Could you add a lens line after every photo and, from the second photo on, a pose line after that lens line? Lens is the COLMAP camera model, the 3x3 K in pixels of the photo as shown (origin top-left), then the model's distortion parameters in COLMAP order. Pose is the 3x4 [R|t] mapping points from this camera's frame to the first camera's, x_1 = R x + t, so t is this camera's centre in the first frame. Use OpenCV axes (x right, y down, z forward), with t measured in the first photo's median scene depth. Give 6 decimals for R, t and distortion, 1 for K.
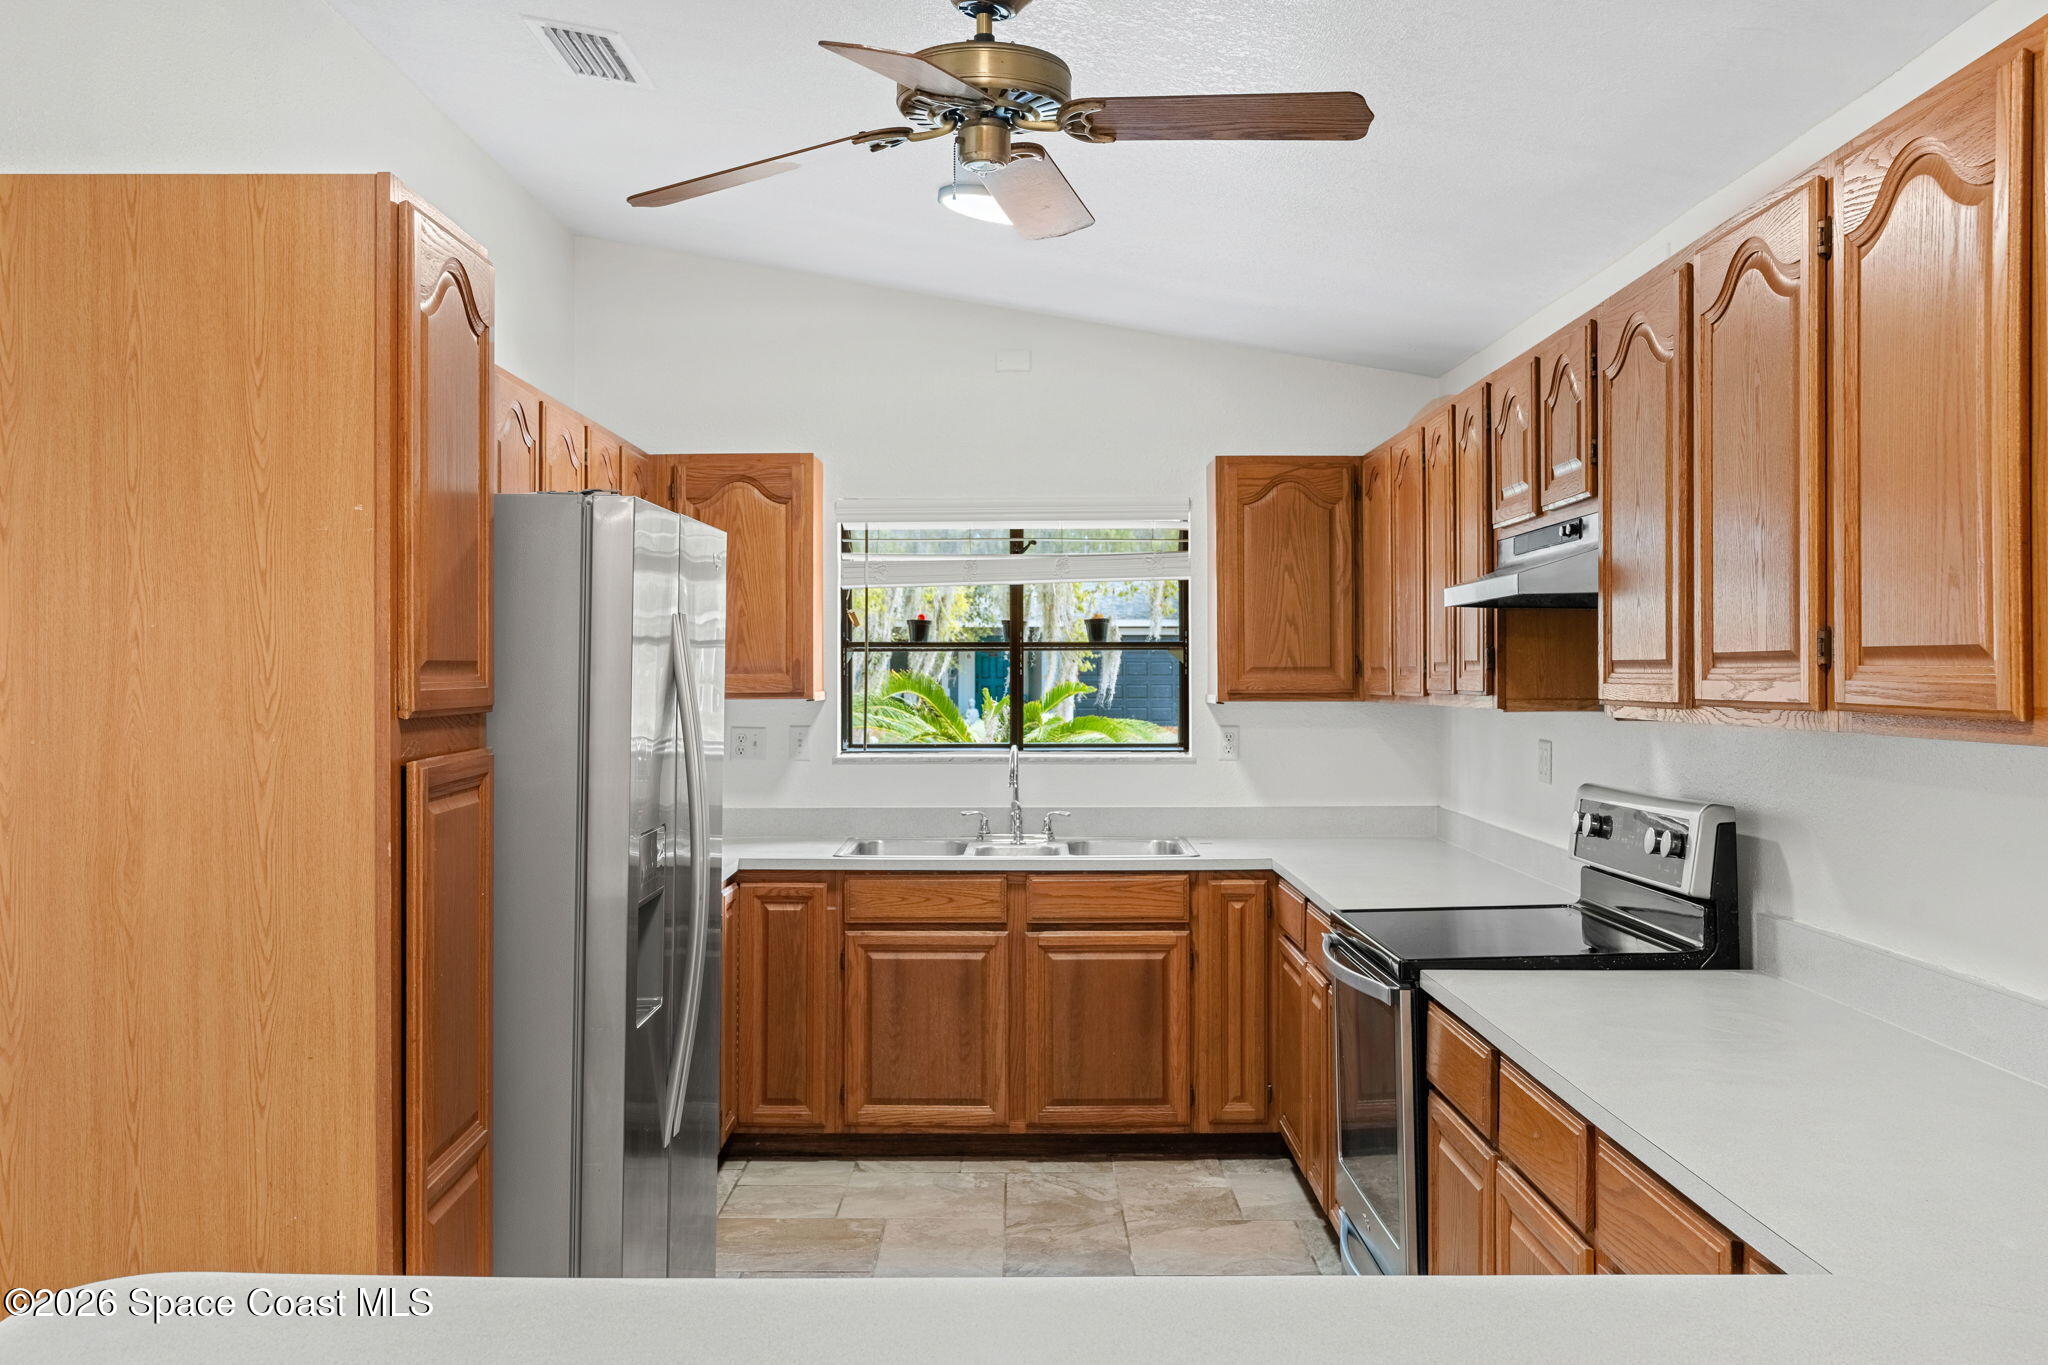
lens RADIAL K [[1871.0, 0, 1022.0], [0, 1871.0, 663.0], [0, 0, 1]] dist [-0.004302, 0.000000]
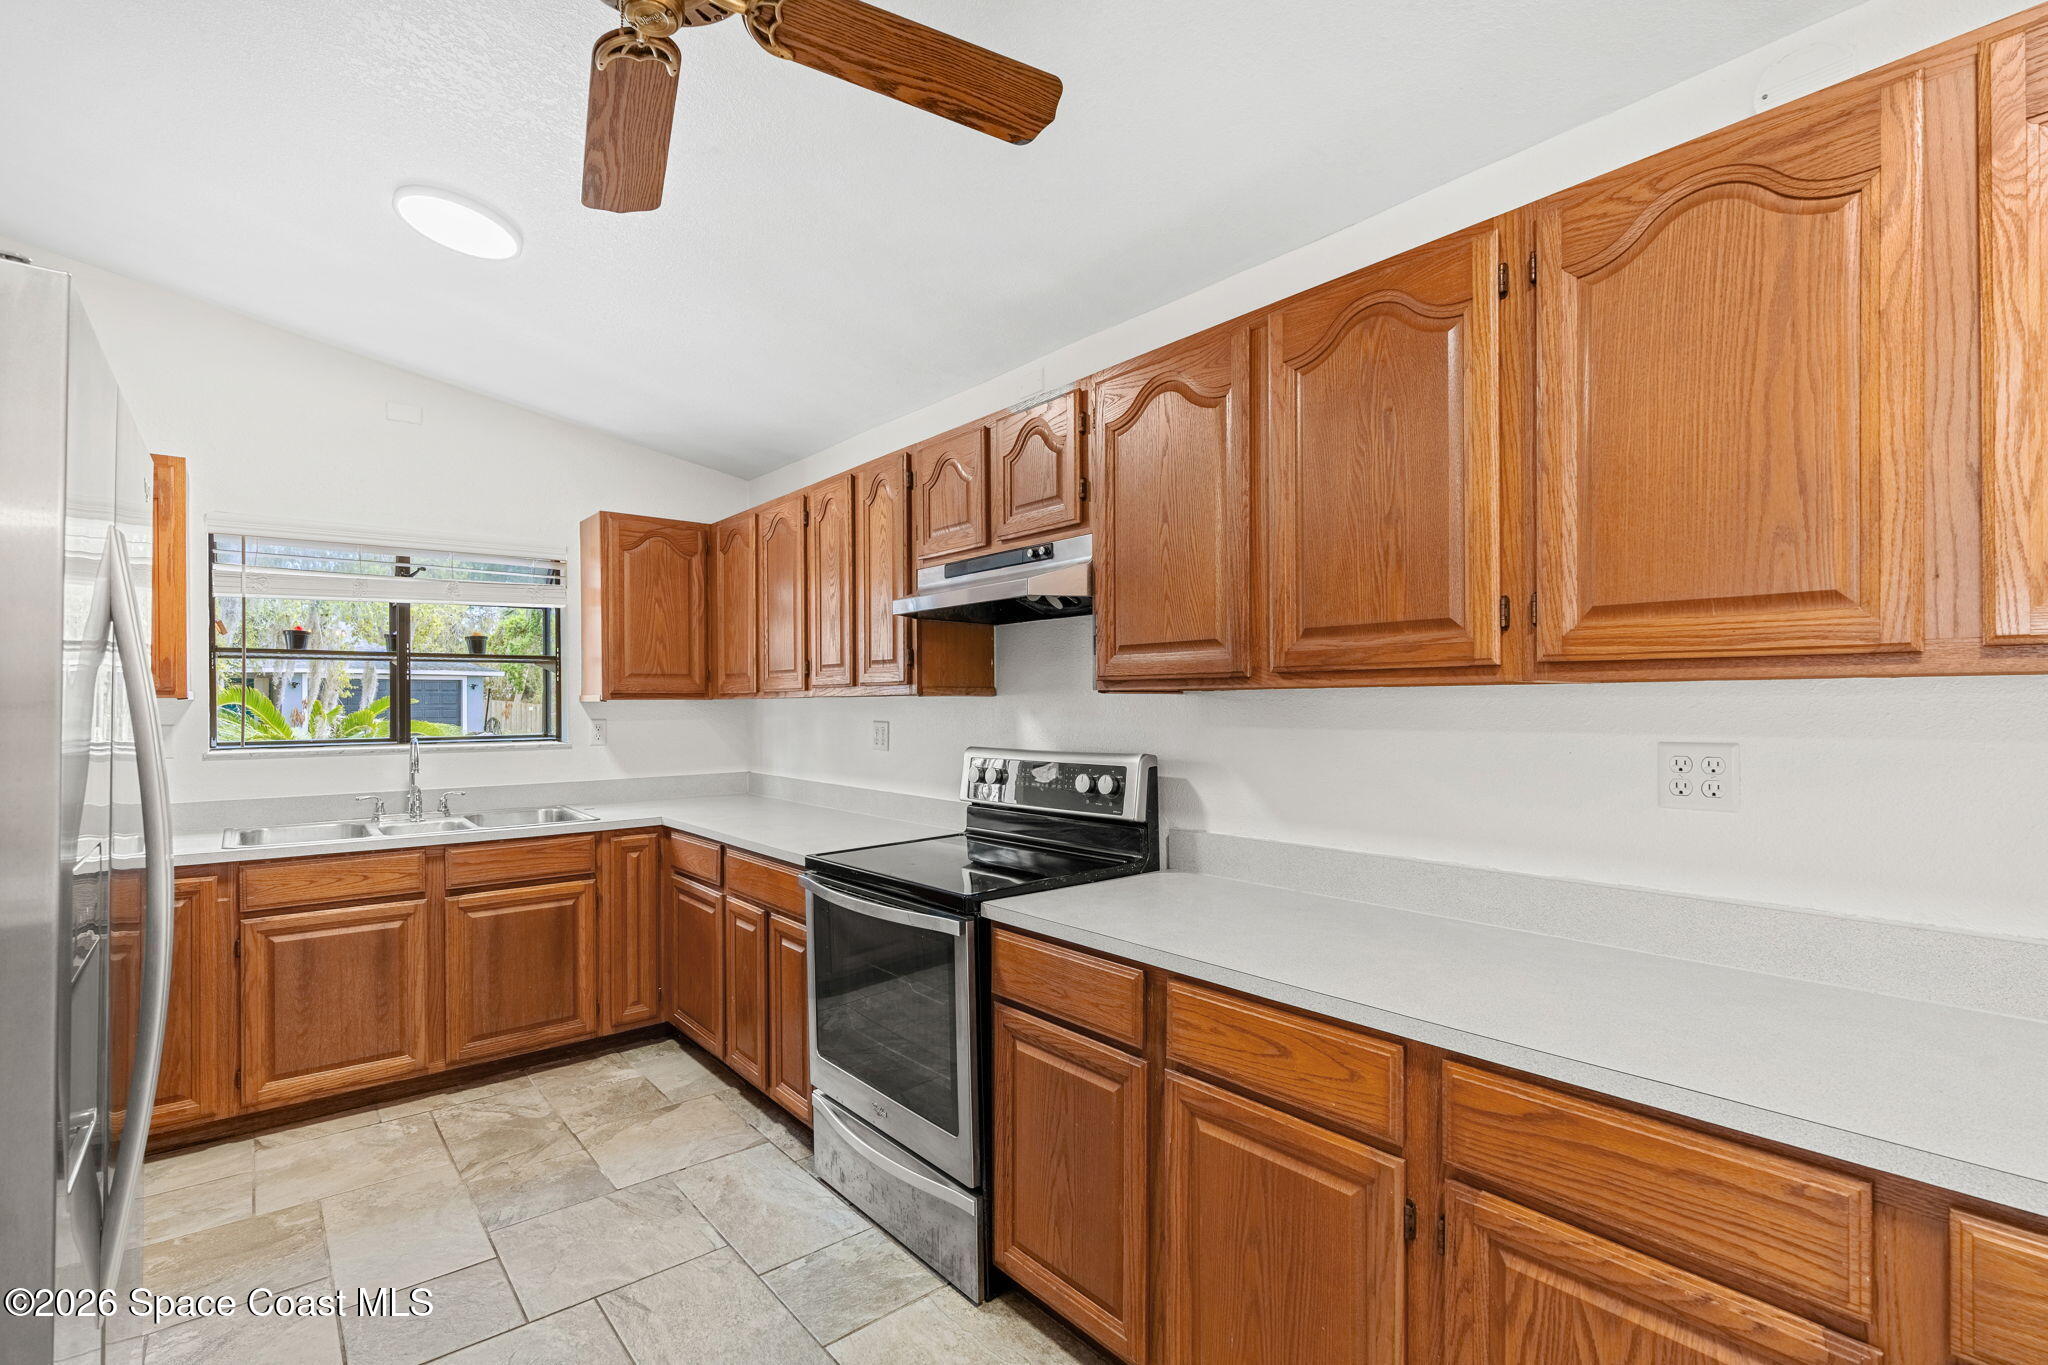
lens RADIAL K [[927.1, 0, 1028.6], [0, 927.1, 710.1], [0, 0, 1]] dist [-0.010750, 0.001979]
pose [[0.760610, -0.006075, 0.649181, -0.092762], [-0.000689, 0.999948, 0.010165, 0.022341], [-0.649209, -0.008178, 0.760566, 0.334755]]
